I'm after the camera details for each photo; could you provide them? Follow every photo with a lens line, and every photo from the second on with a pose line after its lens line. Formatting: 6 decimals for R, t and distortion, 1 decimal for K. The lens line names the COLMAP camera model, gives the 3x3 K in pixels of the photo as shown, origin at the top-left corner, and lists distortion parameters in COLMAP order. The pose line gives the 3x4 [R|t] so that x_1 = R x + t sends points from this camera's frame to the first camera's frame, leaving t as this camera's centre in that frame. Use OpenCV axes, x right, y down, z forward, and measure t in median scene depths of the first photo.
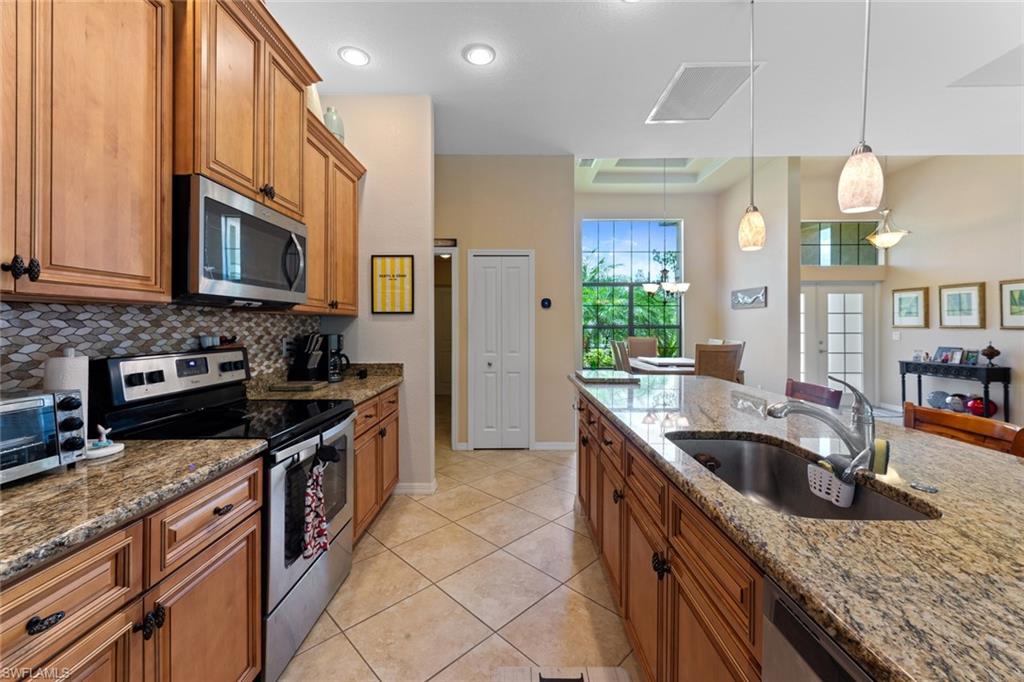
lens RADIAL K [[412.8, 0, 502.1], [0, 412.8, 316.7], [0, 0, 1]] dist [0.001378, 0.000209]
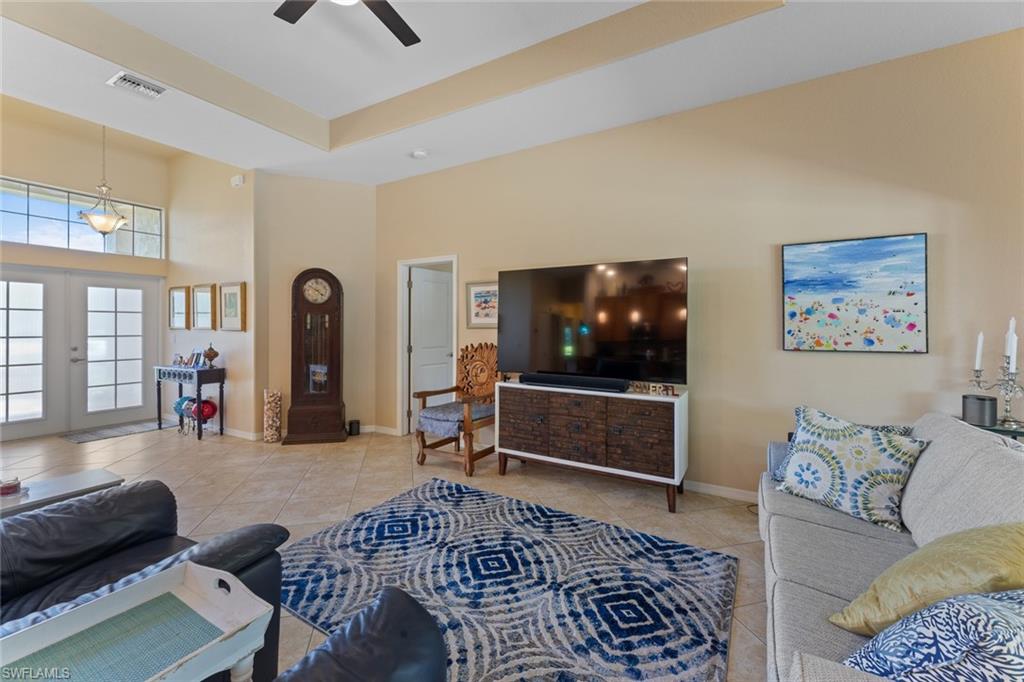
lens RADIAL K [[412.8, 0, 513.1], [0, 412.8, 326.7], [0, 0, 1]] dist [0.001378, 0.000209]
pose [[0.490224, 0.000389, 0.871597, 0.665009], [-0.020797, 0.999720, 0.011251, -0.006547], [-0.871349, -0.023643, 0.490095, -0.131541]]
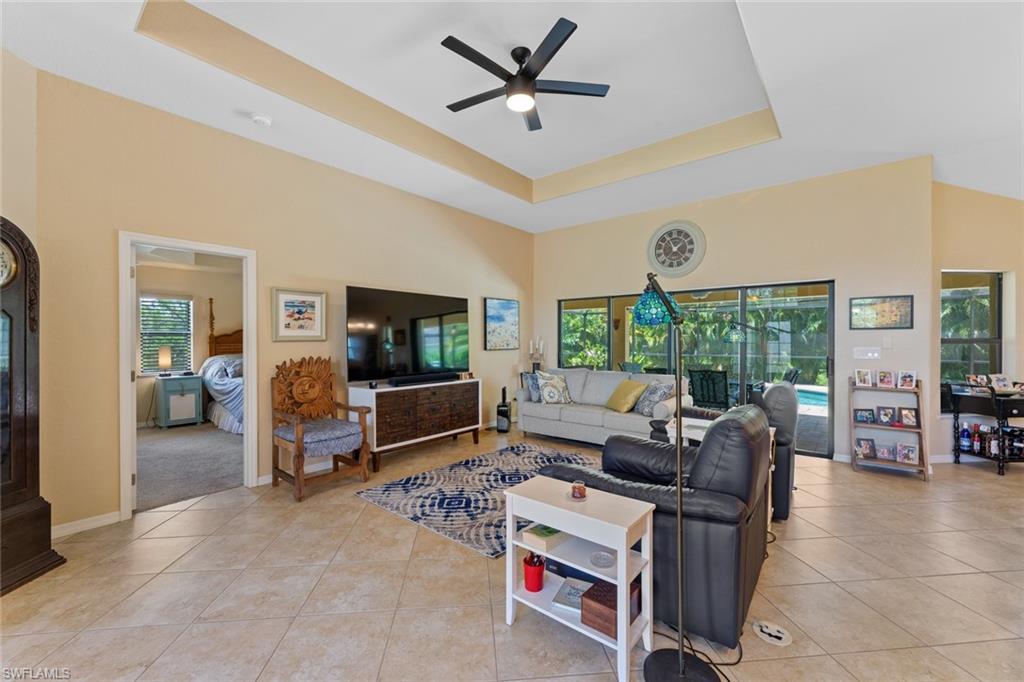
lens RADIAL K [[412.8, 0, 509.4], [0, 412.8, 342.0], [0, 0, 1]] dist [0.001378, 0.000209]
pose [[-0.782750, -0.001600, 0.622334, 0.580492], [-0.009556, 0.999910, -0.009449, 0.013043], [-0.622263, -0.013343, -0.782695, 0.717175]]
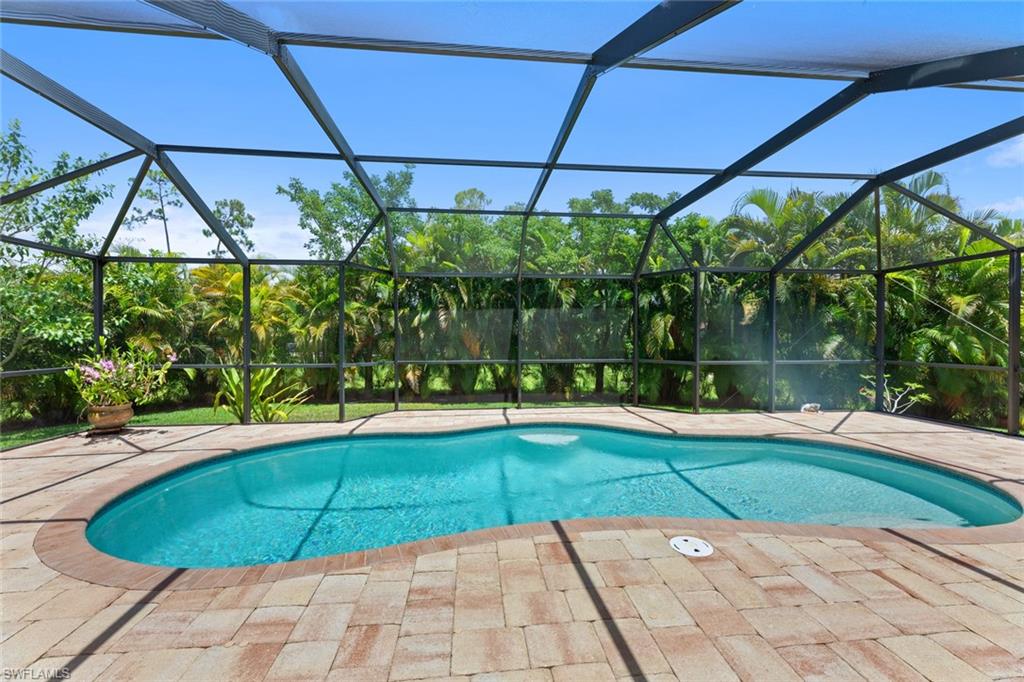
lens RADIAL K [[412.8, 0, 514.5], [0, 412.8, 341.0], [0, 0, 1]] dist [0.001378, 0.000209]
pose [[-0.992916, 0.000651, -0.118818, 1.131045], [0.001742, 0.999957, -0.009081, 0.004318], [0.118807, -0.009224, -0.992875, -0.958624]]
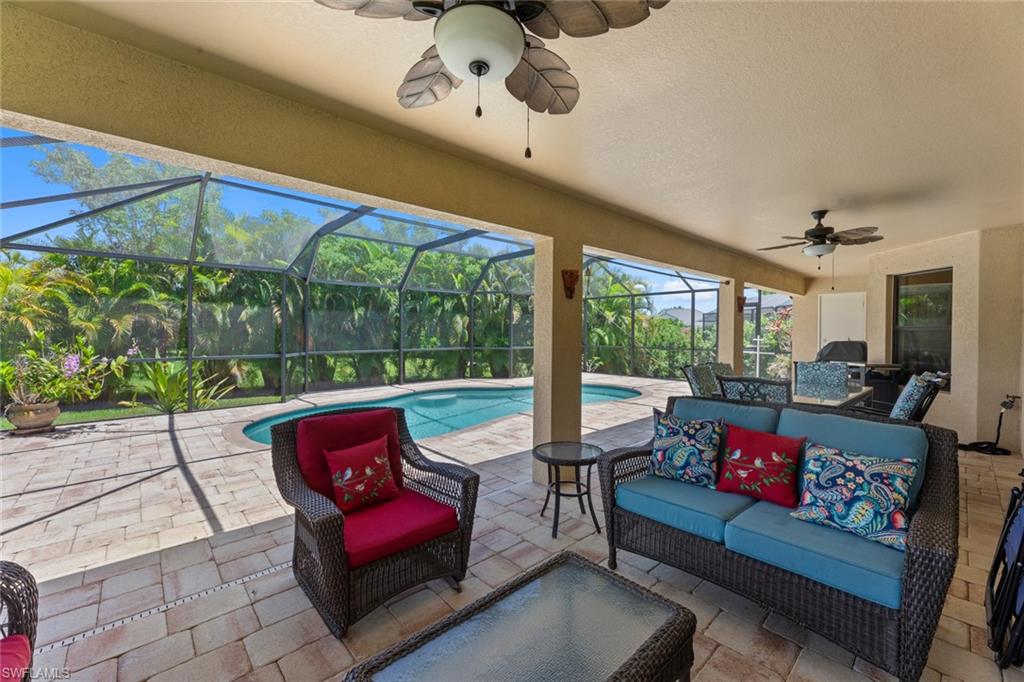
lens RADIAL K [[412.8, 0, 511.5], [0, 412.8, 338.4], [0, 0, 1]] dist [0.001378, 0.000209]
pose [[-0.728711, 0.007353, -0.684782, 1.963840], [0.006749, 0.999971, 0.003556, 0.000711], [0.684788, -0.002030, -0.728739, -0.550434]]
